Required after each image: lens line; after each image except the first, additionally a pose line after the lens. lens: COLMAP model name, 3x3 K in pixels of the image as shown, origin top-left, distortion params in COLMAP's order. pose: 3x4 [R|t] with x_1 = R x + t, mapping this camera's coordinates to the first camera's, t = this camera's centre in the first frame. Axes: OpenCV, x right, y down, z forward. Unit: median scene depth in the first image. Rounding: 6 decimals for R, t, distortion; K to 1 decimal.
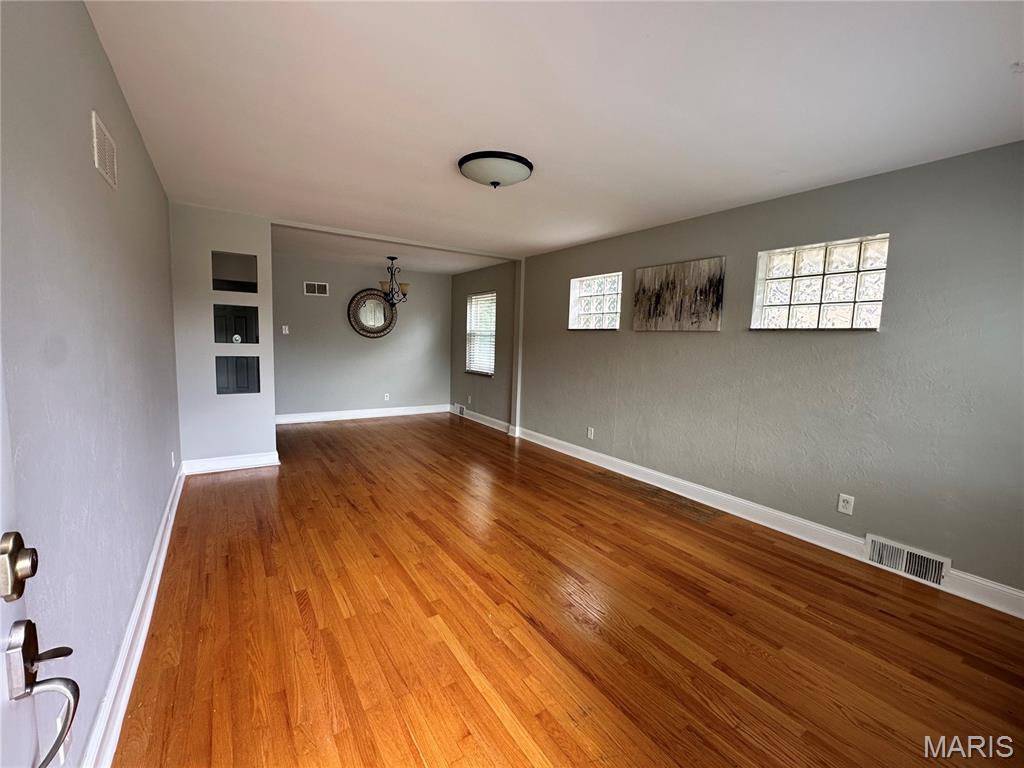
lens RADIAL K [[432.2, 0, 512.0], [0, 432.2, 384.0], [0, 0, 1]] dist [-0.000610, 0.000139]
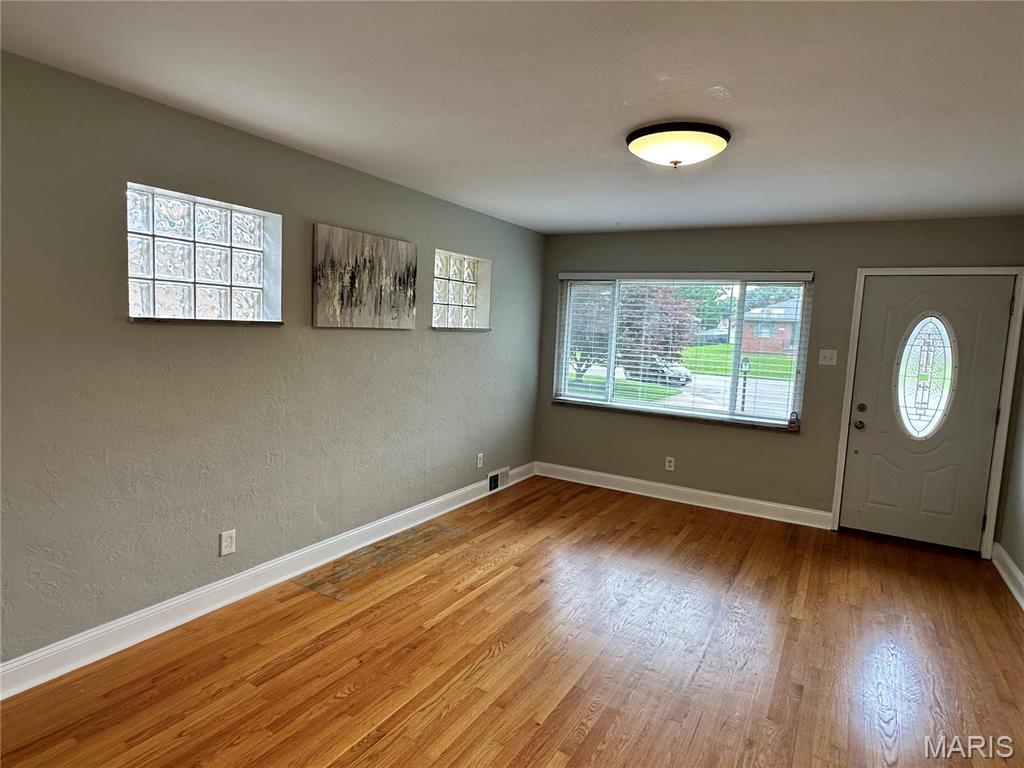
lens RADIAL K [[583.4, 0, 512.0], [0, 583.4, 384.0], [0, 0, 1]] dist [-0.001051, -0.000062]
pose [[-0.435554, -0.142444, 0.888821, -0.613356], [0.033709, 0.984127, 0.174236, -0.194312], [-0.899531, 0.105851, -0.423838, 1.221318]]
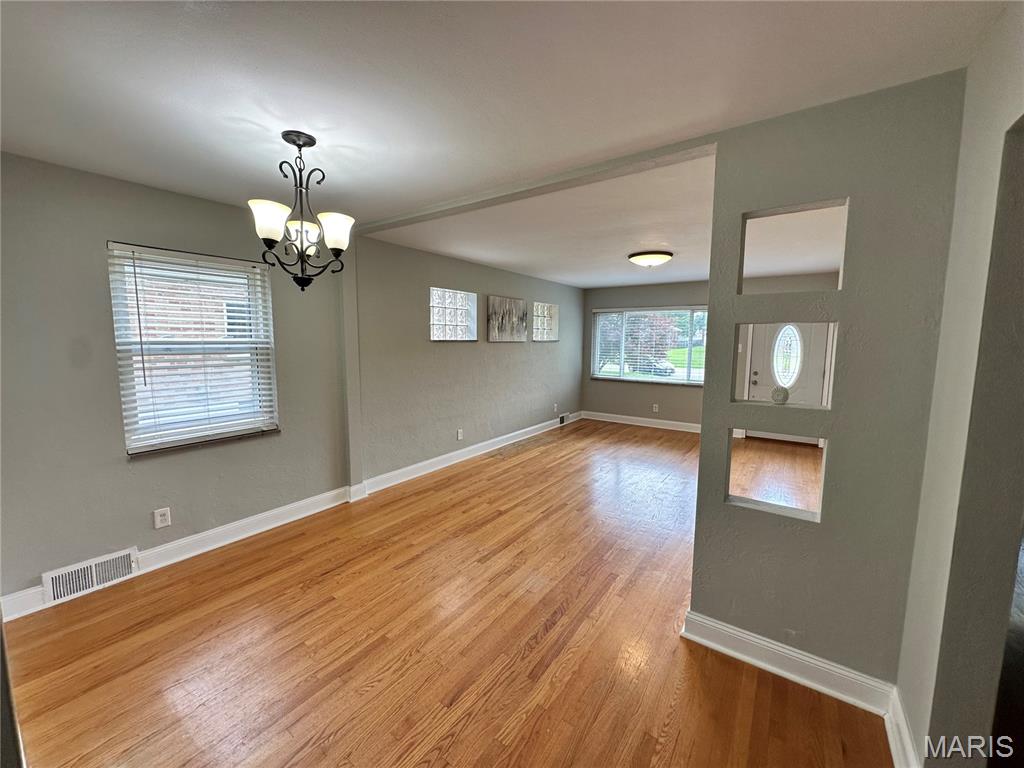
lens RADIAL K [[407.7, 0, 512.0], [0, 407.7, 384.0], [0, 0, 1]] dist [-0.002188, -0.000100]
pose [[-0.360127, -0.136418, 0.922875, -1.010632], [0.078537, 0.981306, 0.175702, -0.231757], [-0.929592, 0.135755, -0.342680, 1.526181]]
